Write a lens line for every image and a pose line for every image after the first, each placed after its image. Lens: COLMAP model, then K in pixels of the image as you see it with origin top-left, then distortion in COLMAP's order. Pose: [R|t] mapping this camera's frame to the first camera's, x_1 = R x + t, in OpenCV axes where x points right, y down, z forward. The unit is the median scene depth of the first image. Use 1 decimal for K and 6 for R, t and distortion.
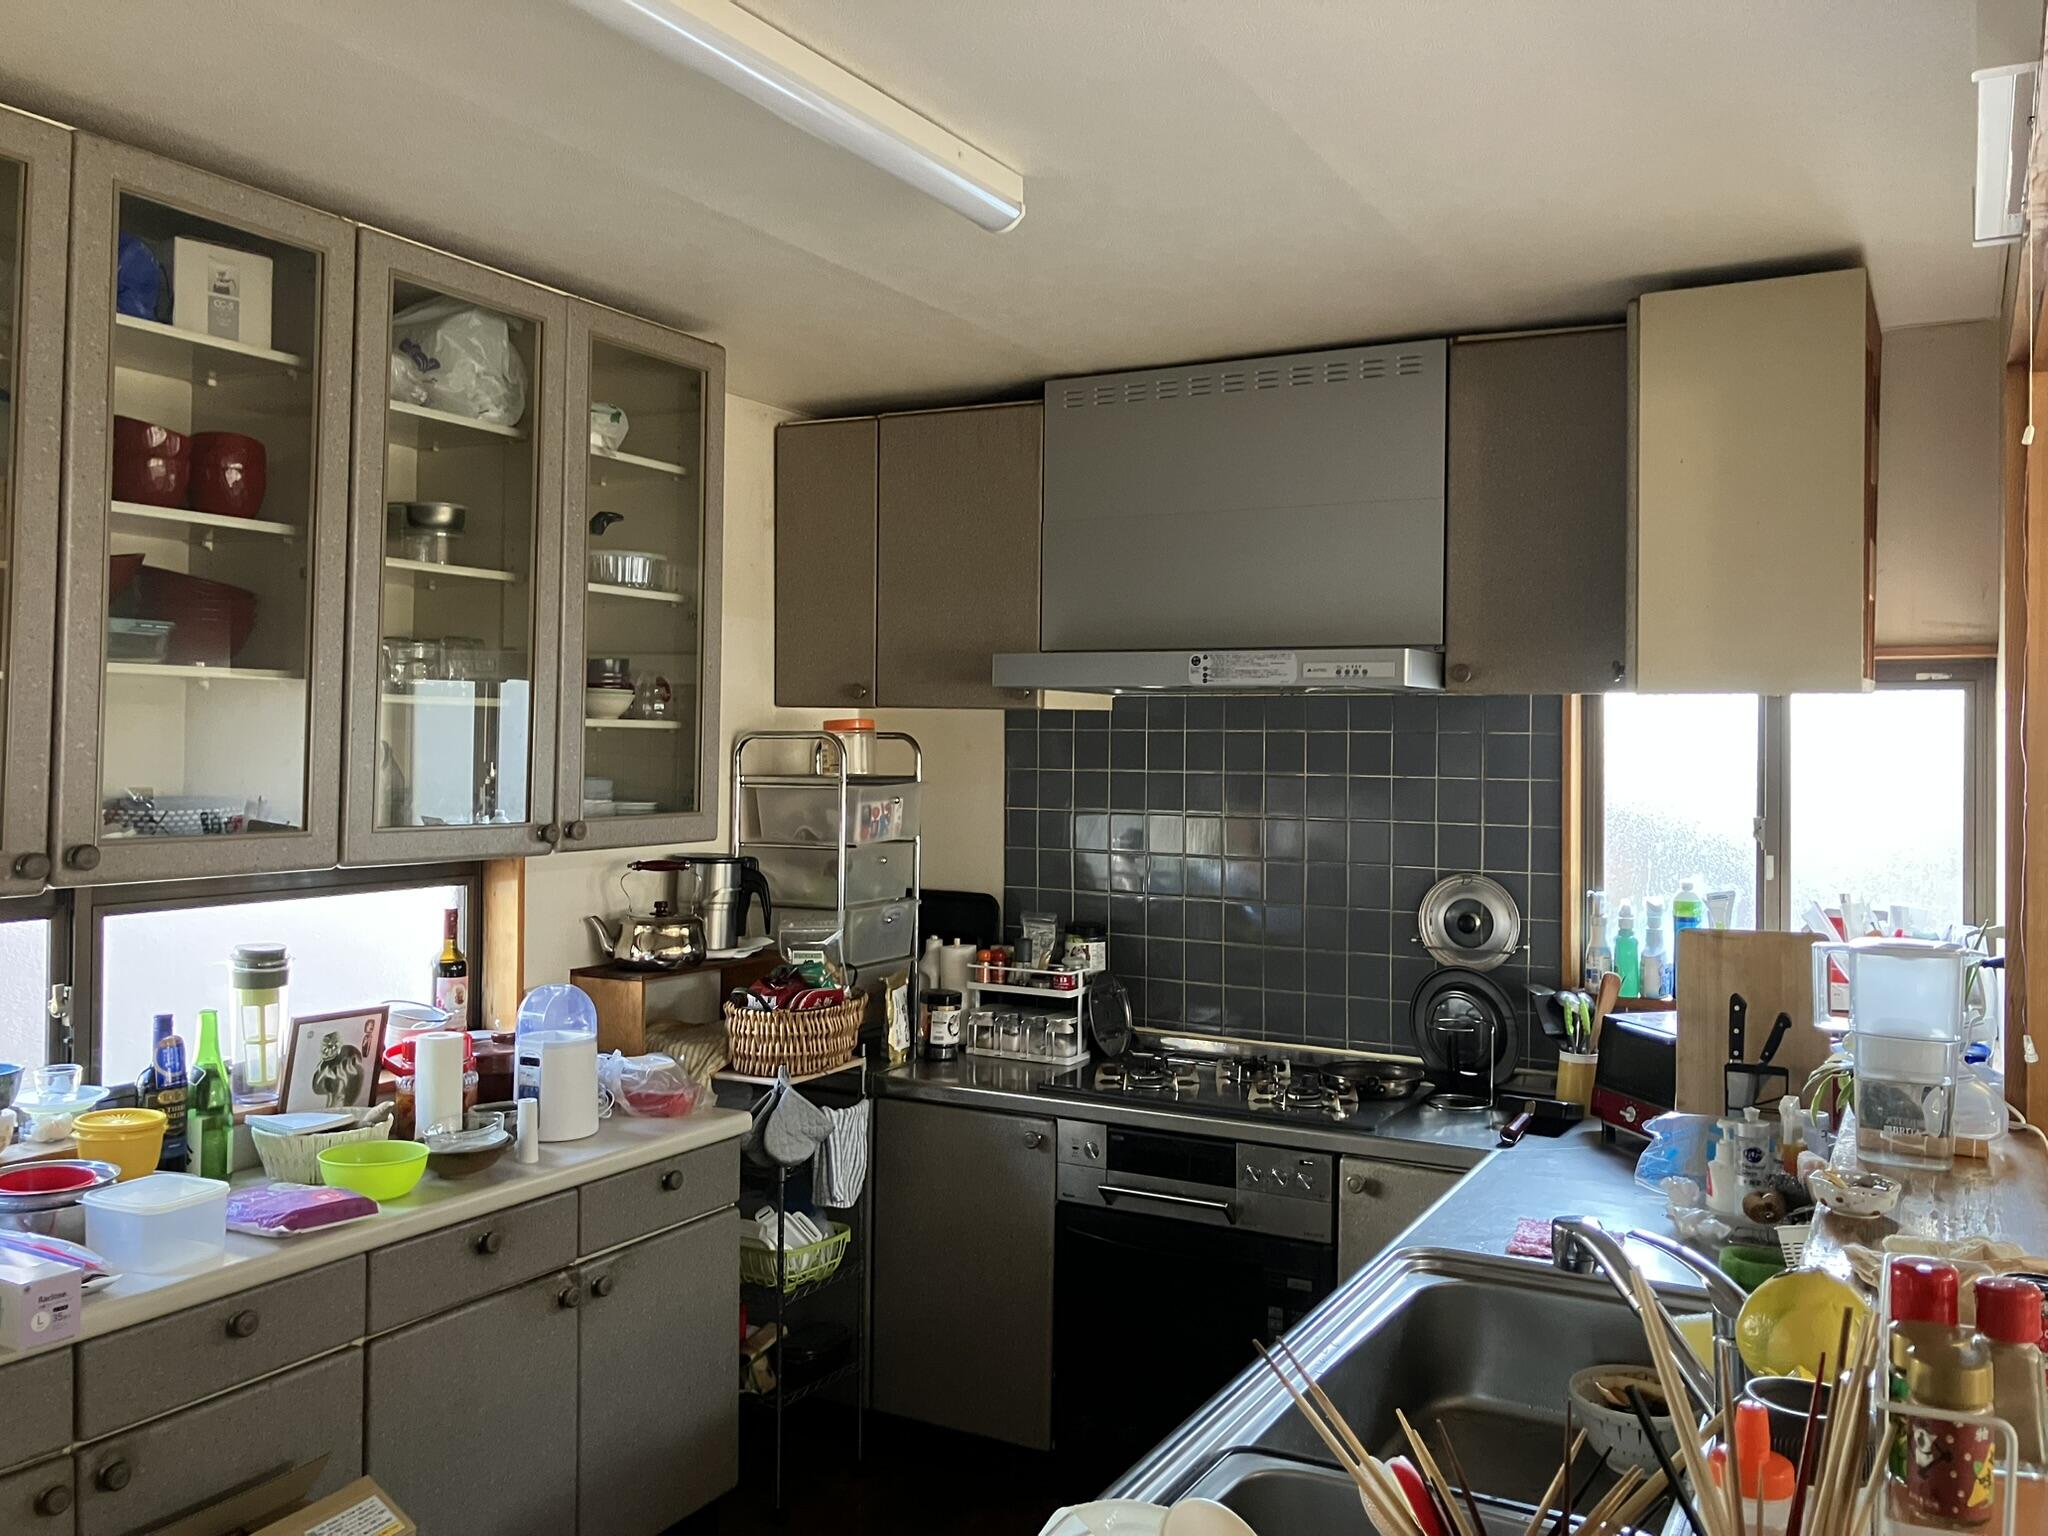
lens RADIAL K [[1696.7, 0, 1024.0], [0, 1696.7, 768.0], [0, 0, 1]] dist [0.144353, -0.378200]
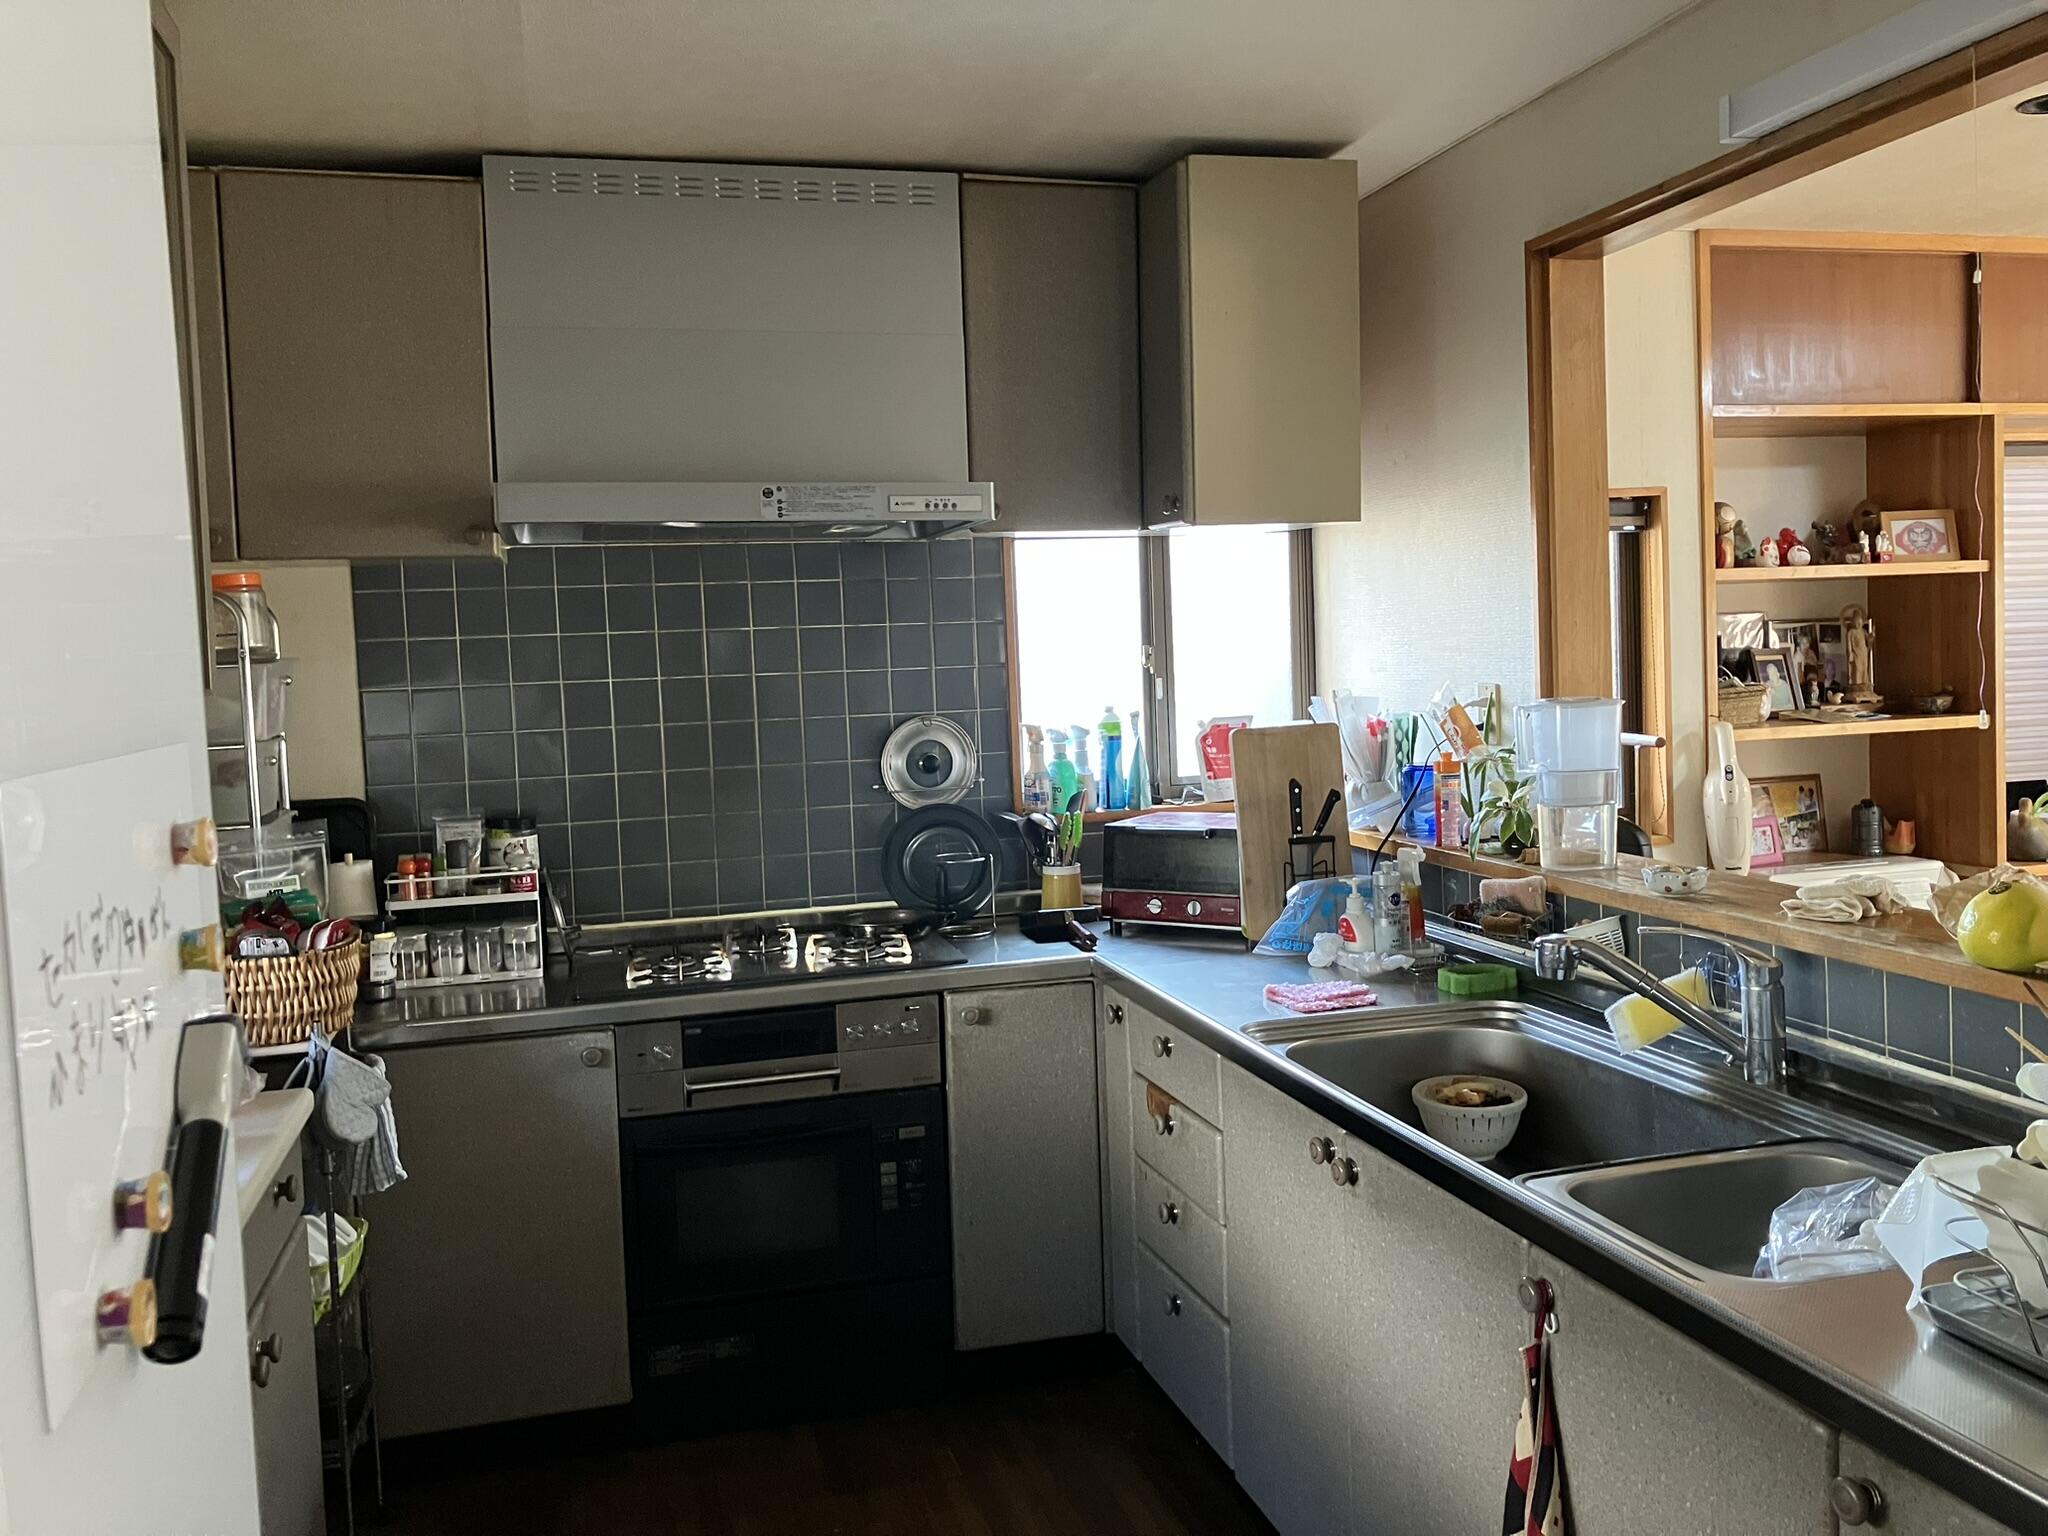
lens RADIAL K [[1696.7, 0, 1024.0], [0, 1696.7, 768.0], [0, 0, 1]] dist [0.144353, -0.378200]
pose [[0.719149, -0.088608, 0.689183, -0.429340], [0.056795, 0.996013, 0.068792, 0.027491], [-0.692531, -0.010329, 0.721315, 0.237614]]
